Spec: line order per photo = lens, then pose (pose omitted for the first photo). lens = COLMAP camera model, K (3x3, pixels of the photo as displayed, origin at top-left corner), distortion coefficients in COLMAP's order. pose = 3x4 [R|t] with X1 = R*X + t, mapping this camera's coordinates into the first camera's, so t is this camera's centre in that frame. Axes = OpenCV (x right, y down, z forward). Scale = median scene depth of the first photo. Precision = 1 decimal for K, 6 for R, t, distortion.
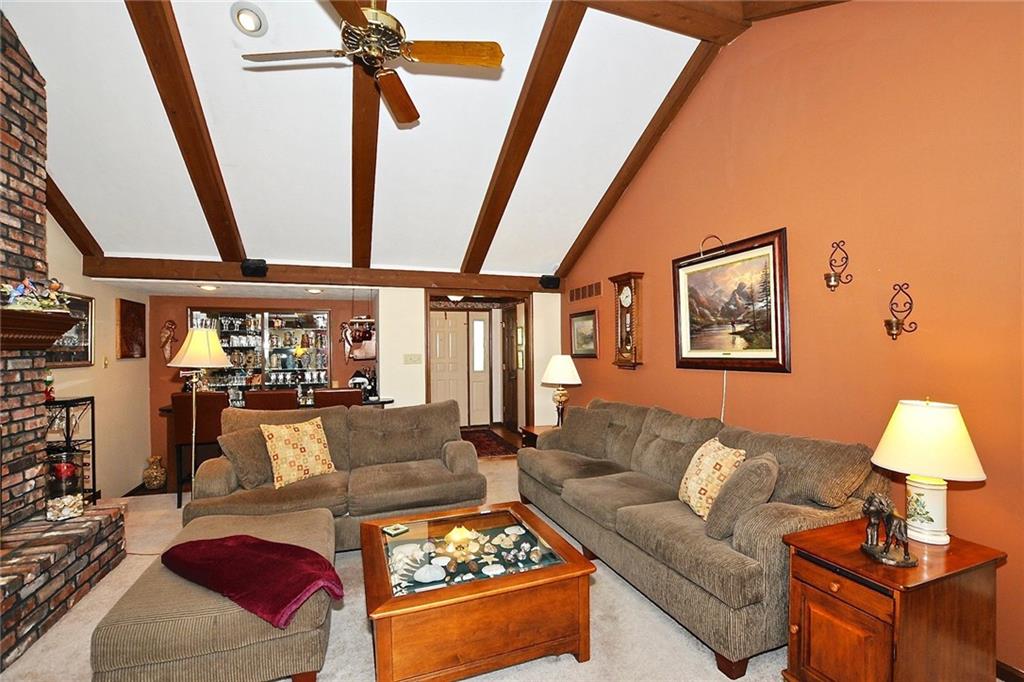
lens RADIAL K [[452.1, 0, 520.9], [0, 452.1, 348.5], [0, 0, 1]] dist [-0.034330, 0.005991]
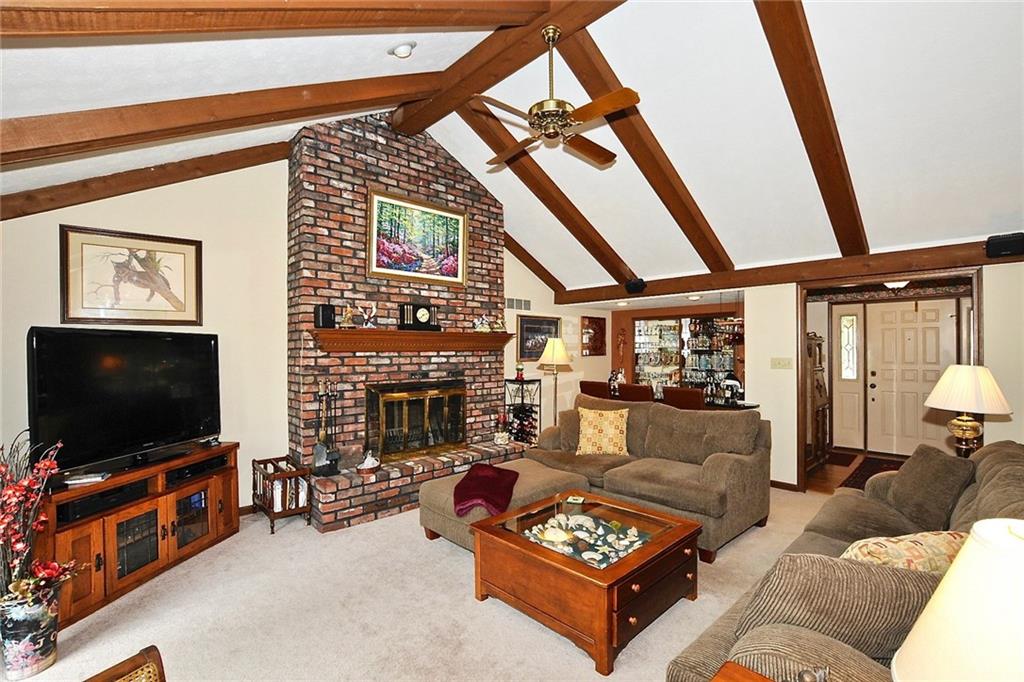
lens RADIAL K [[452.1, 0, 517.0], [0, 452.1, 346.2], [0, 0, 1]] dist [-0.034330, 0.005991]
pose [[0.392375, 0.000623, -0.919805, 0.709090], [-0.001979, 0.999998, -0.000167, -0.018827], [0.919803, 0.001886, 0.392375, 0.322136]]
